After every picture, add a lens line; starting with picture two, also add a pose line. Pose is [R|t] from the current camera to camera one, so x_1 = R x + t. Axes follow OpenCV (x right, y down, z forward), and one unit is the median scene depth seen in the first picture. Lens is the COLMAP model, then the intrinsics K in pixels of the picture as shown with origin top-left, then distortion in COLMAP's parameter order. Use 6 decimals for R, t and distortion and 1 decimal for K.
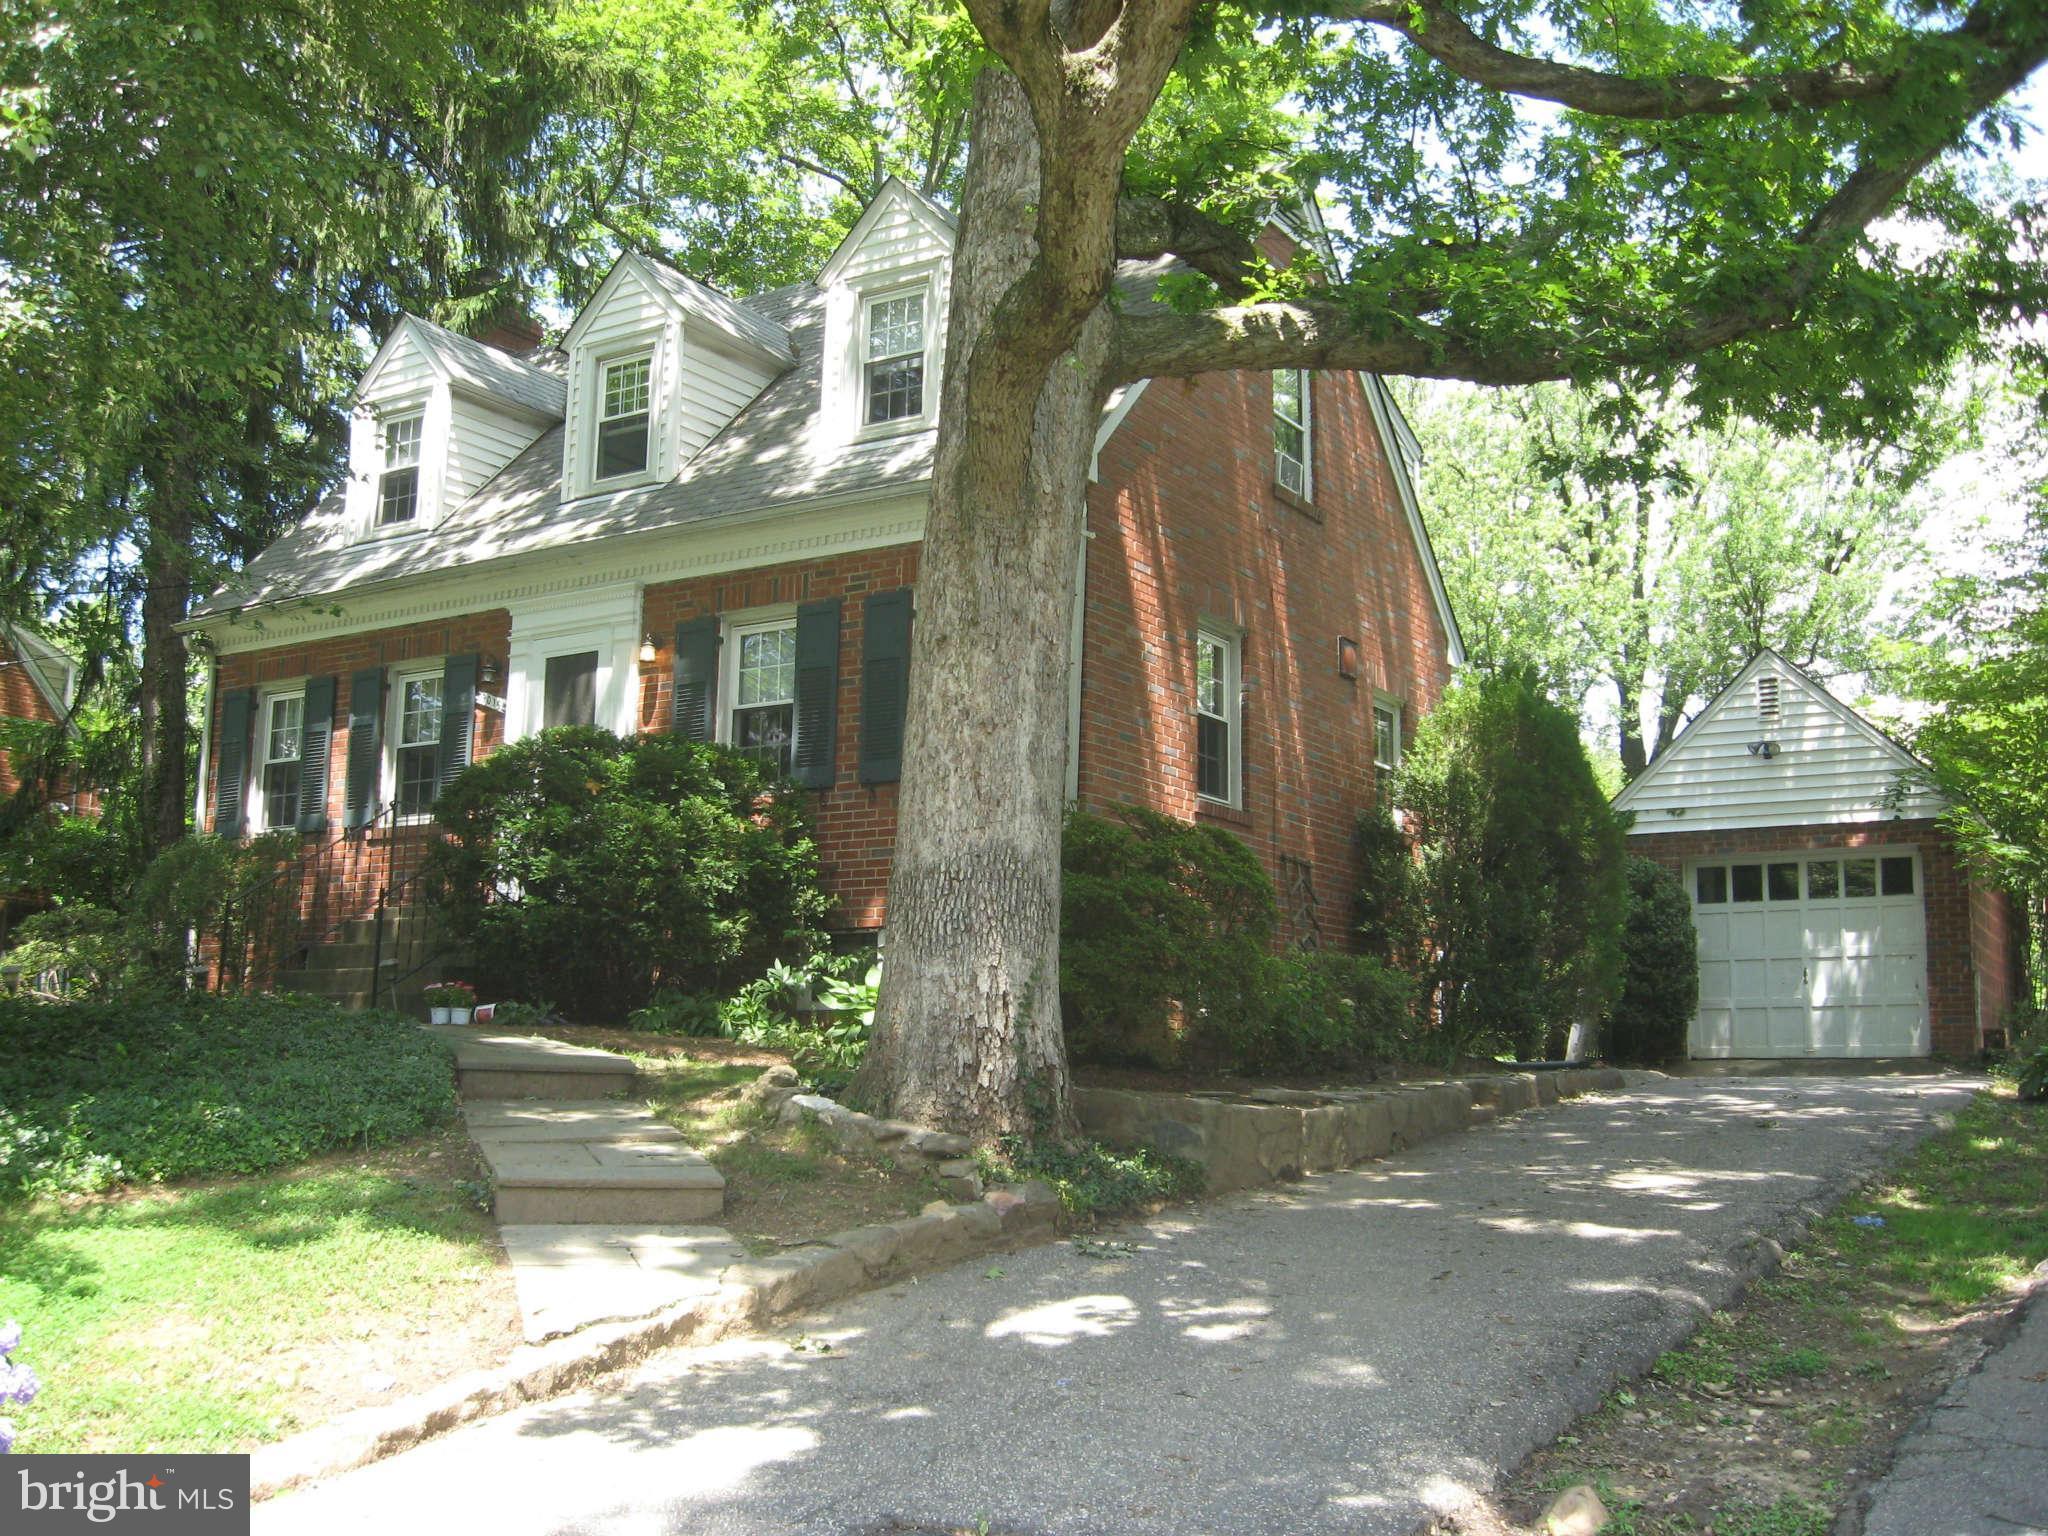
lens RADIAL K [[2142.1, 0, 1027.2], [0, 2142.1, 778.8], [0, 0, 1]] dist [-0.127494, 0.045319]
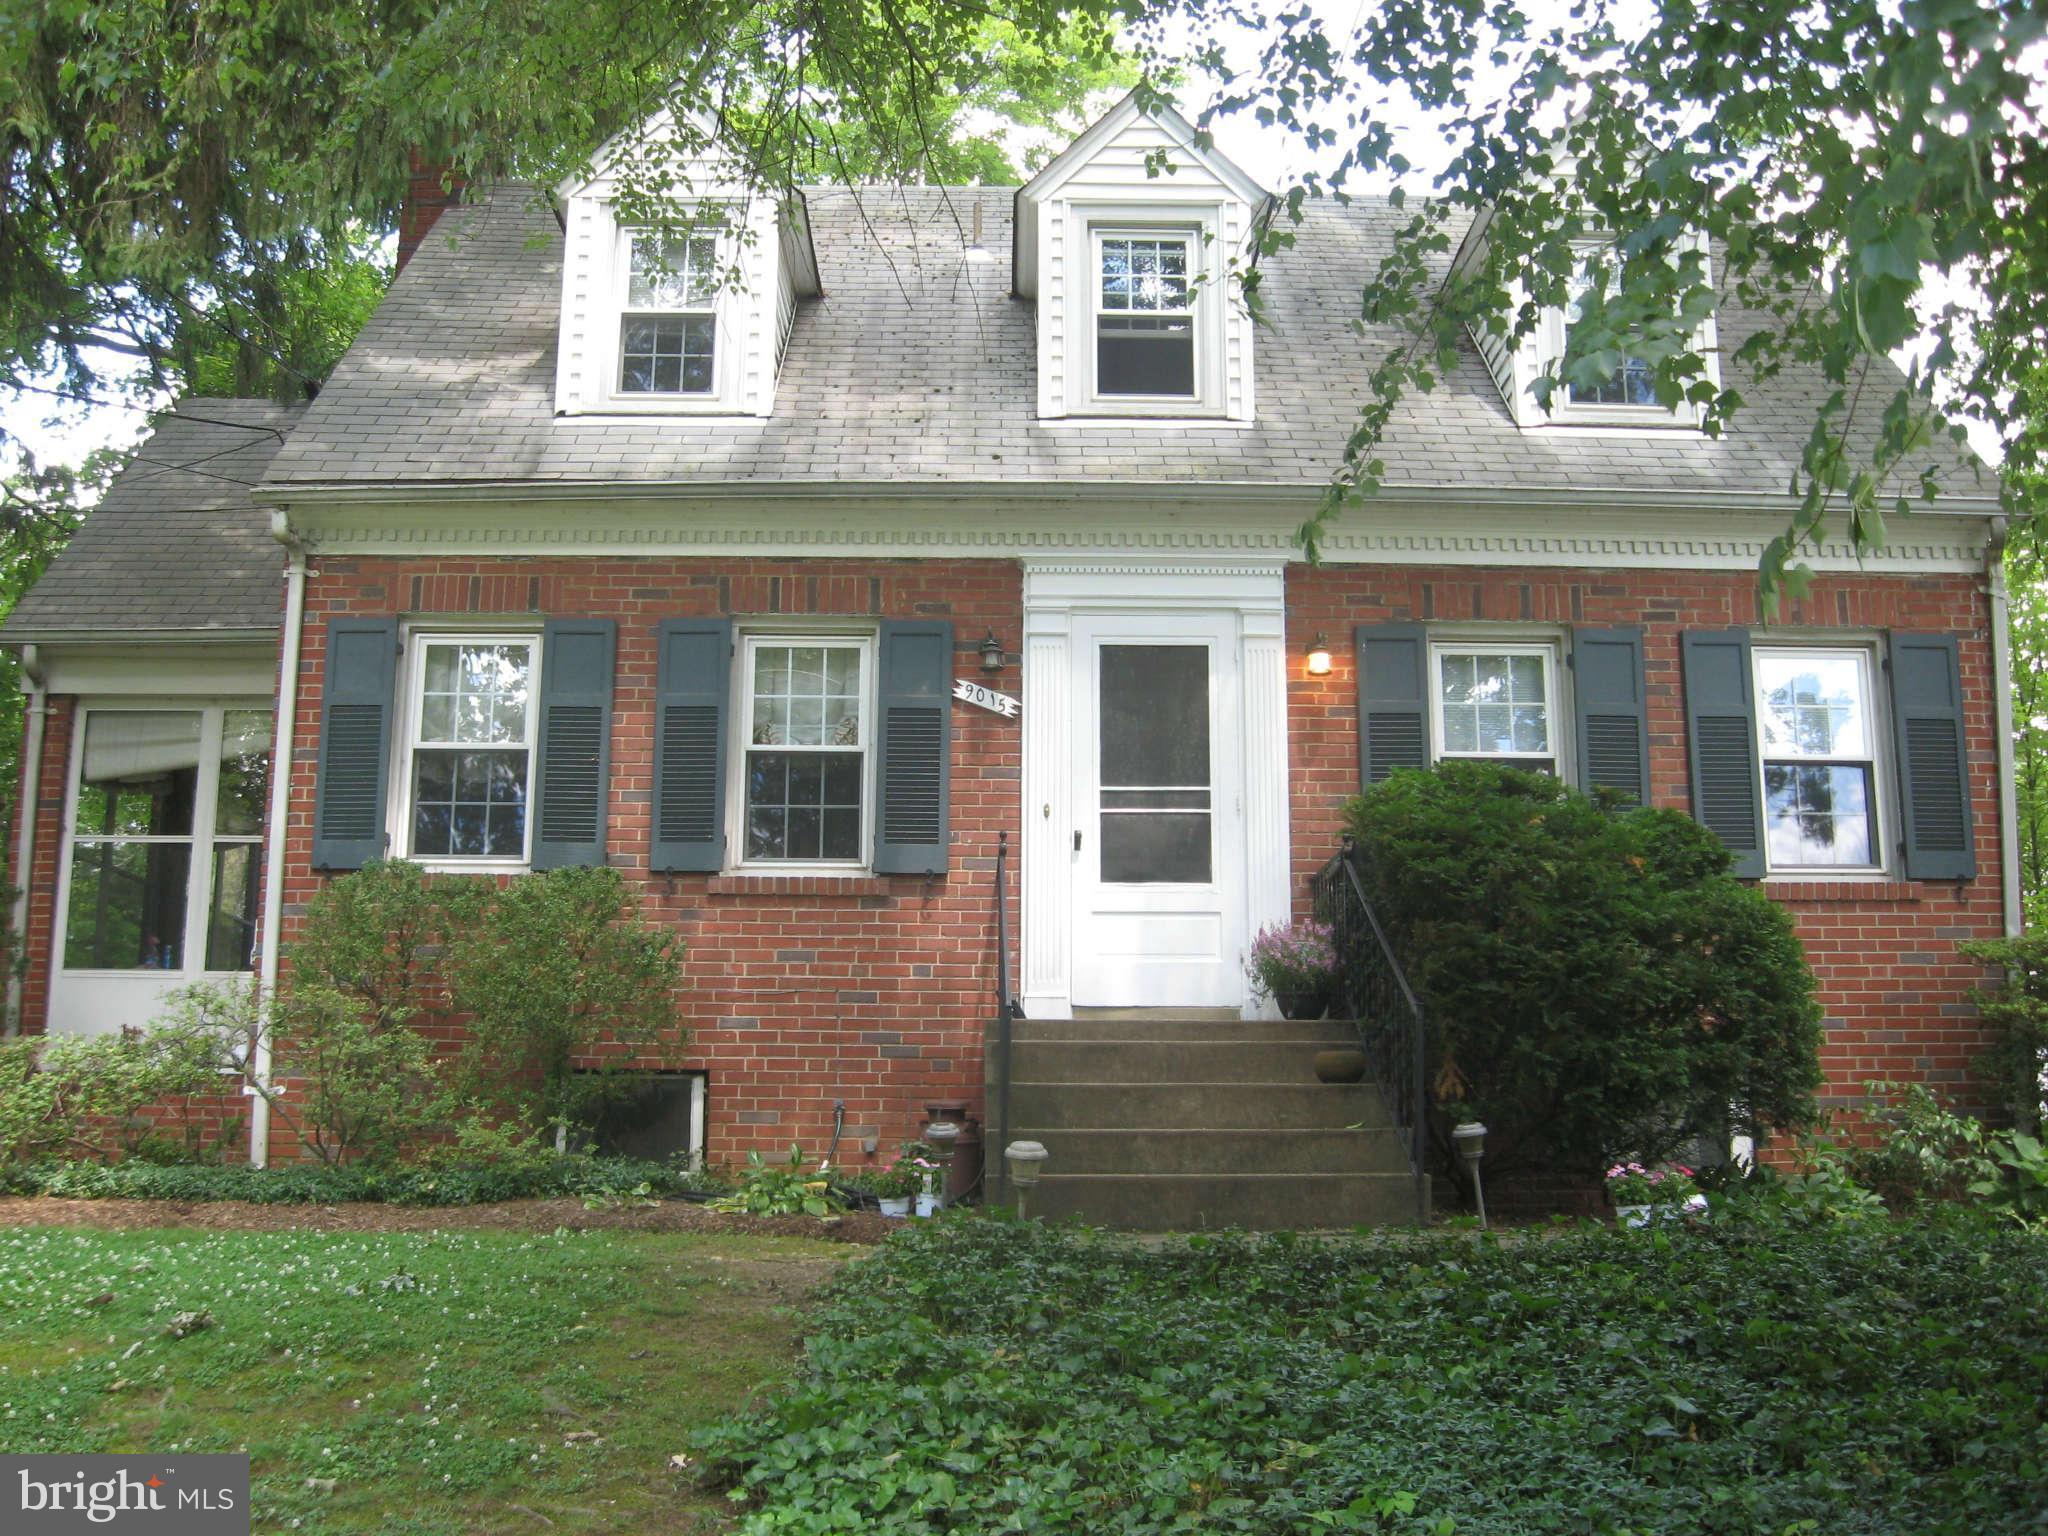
lens RADIAL K [[2142.1, 0, 1027.2], [0, 2142.1, 778.8], [0, 0, 1]] dist [-0.127494, 0.045319]
pose [[0.827536, 0.104615, 0.551580, -0.593383], [-0.075494, 0.994298, -0.075319, 0.035456], [-0.556314, 0.020688, 0.830715, 0.452536]]
